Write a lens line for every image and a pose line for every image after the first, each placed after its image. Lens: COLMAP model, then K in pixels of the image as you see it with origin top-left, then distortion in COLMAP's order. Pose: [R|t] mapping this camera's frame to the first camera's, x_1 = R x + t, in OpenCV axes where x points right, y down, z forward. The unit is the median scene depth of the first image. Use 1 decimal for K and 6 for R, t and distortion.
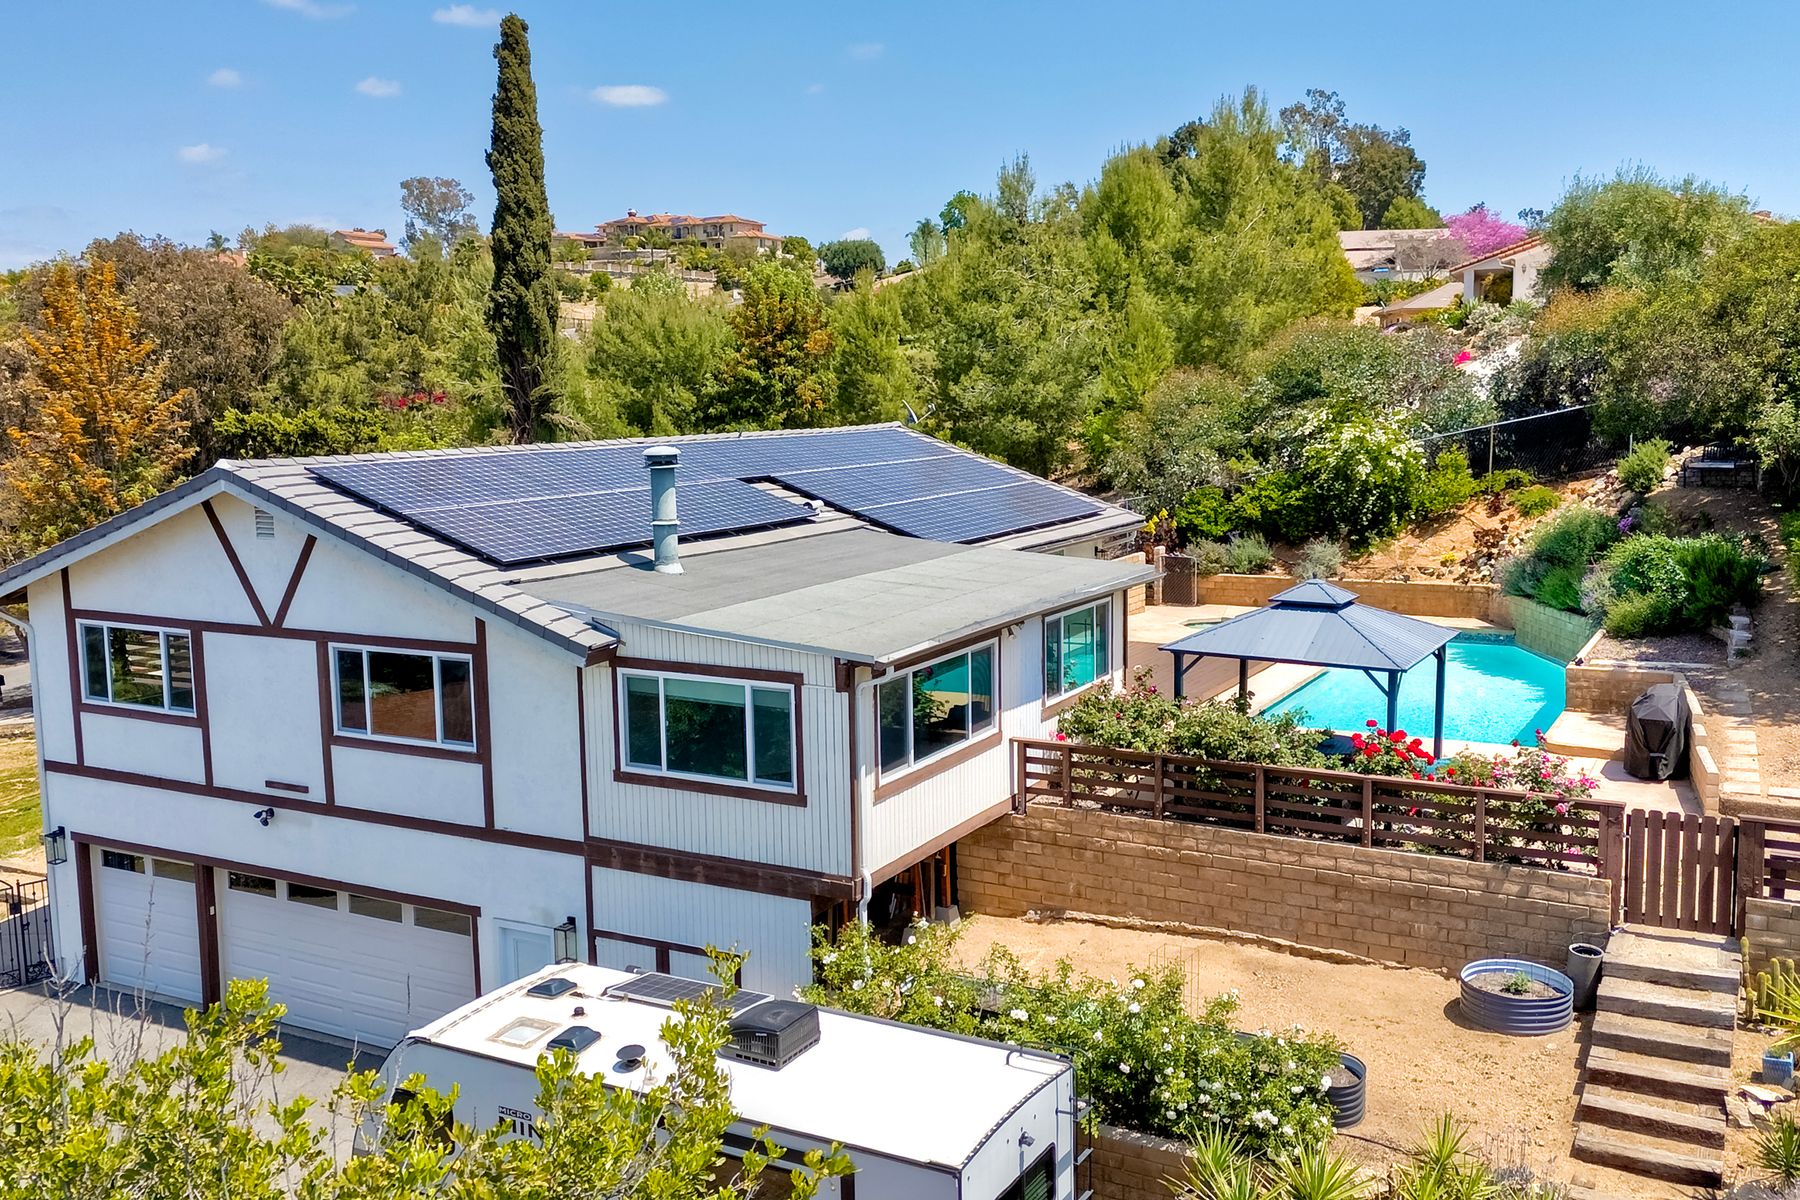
lens RADIAL K [[1624.9, 0, 900.0], [0, 1624.9, 600.0], [0, 0, 1]] dist [0.100740, -0.183963]
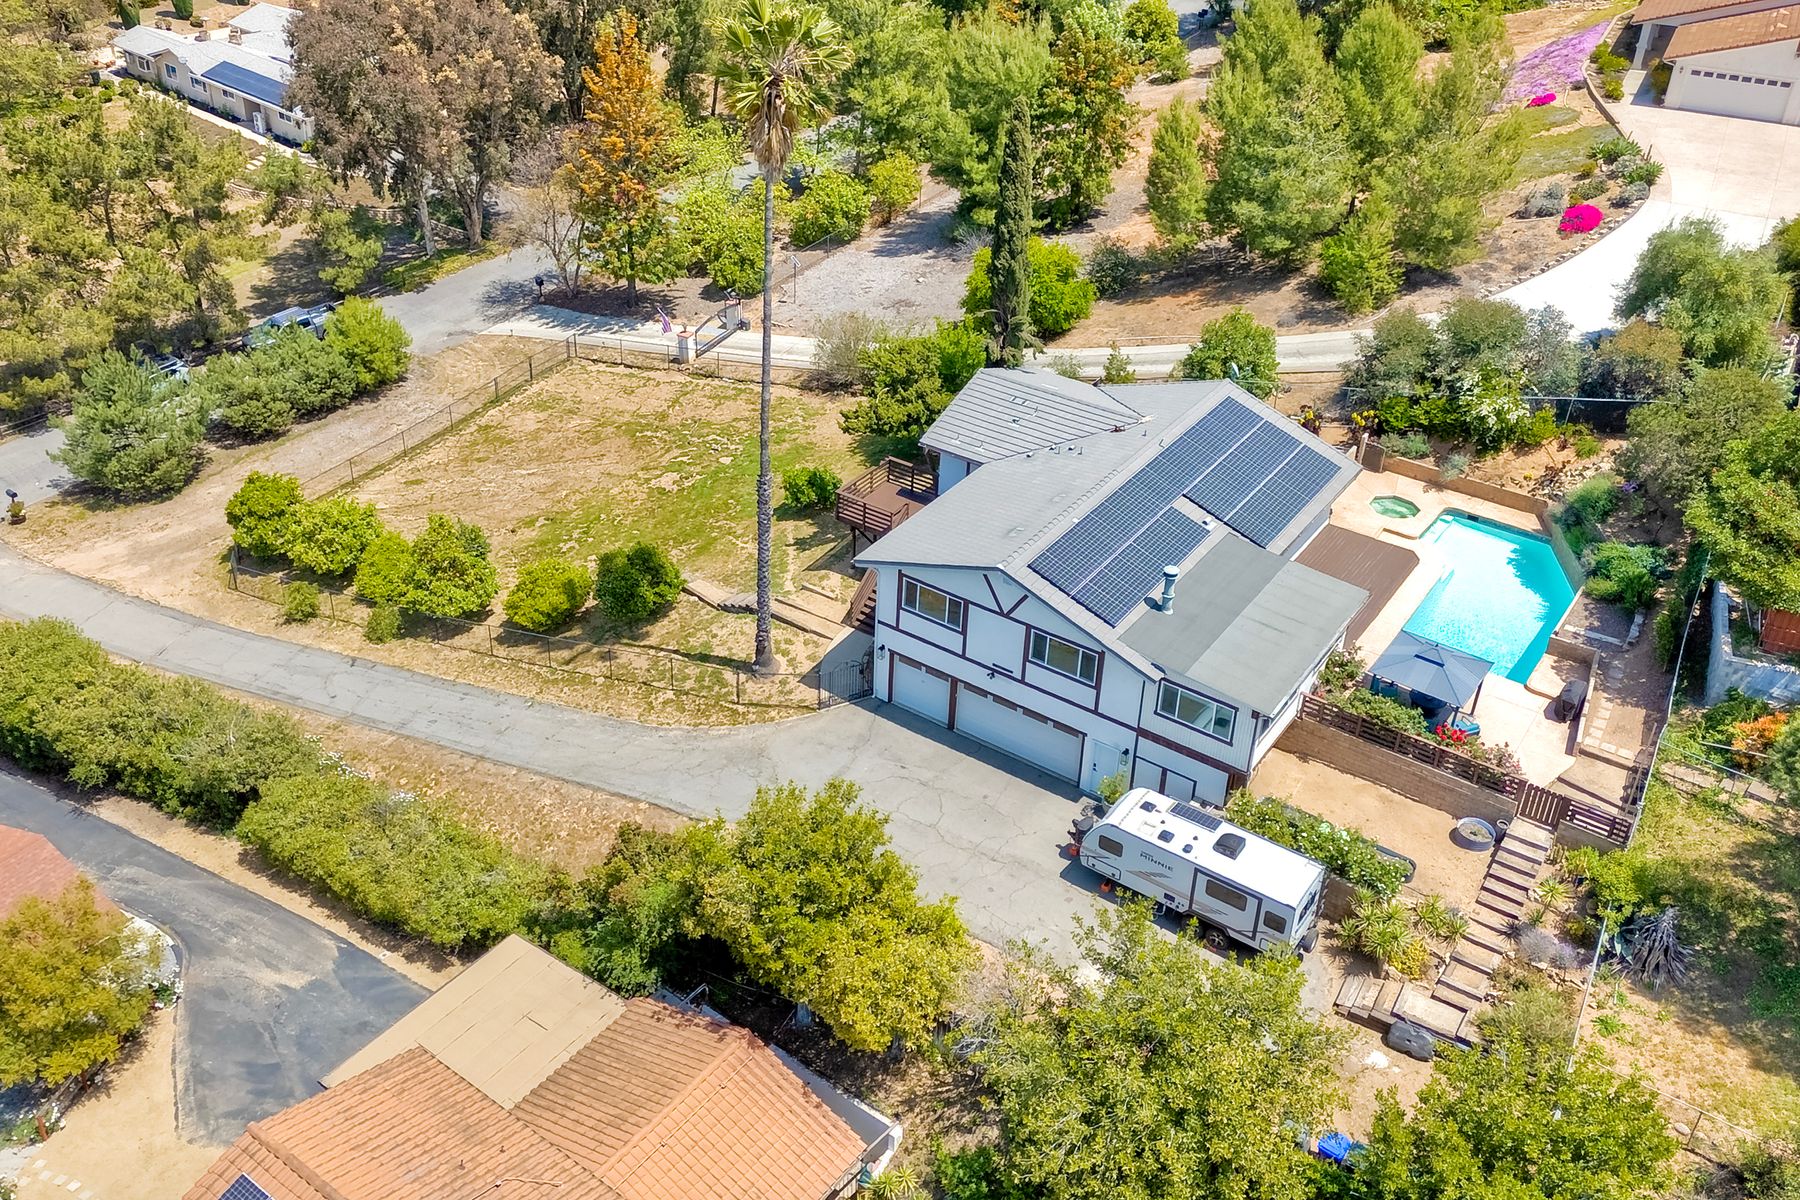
lens RADIAL K [[1491.6, 0, 815.7], [0, 1491.6, 562.7], [0, 0, 1]] dist [0.077758, -0.265086]
pose [[0.988672, 0.095696, -0.115627, -0.397527], [-0.042356, 0.916956, 0.396733, -0.924066], [0.143991, -0.387342, 0.910622, -1.068859]]
